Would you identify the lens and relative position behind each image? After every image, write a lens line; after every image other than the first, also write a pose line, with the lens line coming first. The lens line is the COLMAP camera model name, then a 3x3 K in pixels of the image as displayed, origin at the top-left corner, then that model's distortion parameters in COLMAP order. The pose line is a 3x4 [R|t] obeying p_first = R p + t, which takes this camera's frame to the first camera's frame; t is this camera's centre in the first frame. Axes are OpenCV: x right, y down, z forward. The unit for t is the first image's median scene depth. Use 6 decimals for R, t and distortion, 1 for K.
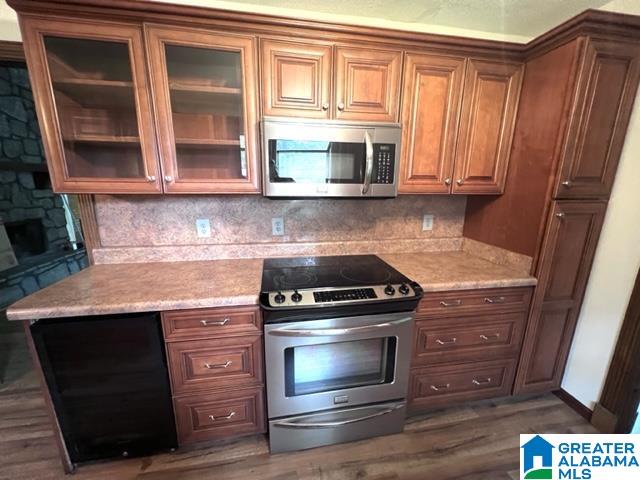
lens RADIAL K [[254.3, 0, 321.1], [0, 254.3, 237.3], [0, 0, 1]] dist [-0.002852, 0.000171]
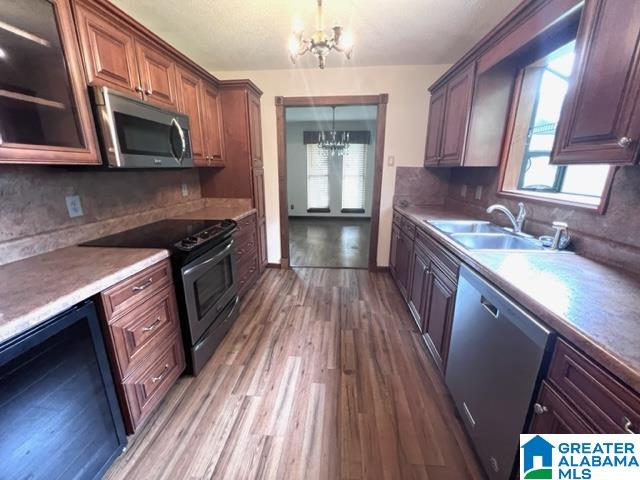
lens RADIAL K [[254.3, 0, 319.1], [0, 254.3, 236.9], [0, 0, 1]] dist [-0.002852, 0.000171]
pose [[0.252697, -0.261618, 0.931504, -0.813155], [0.210476, 0.954558, 0.210995, 0.050489], [-0.944375, 0.142741, 0.296278, -0.026374]]
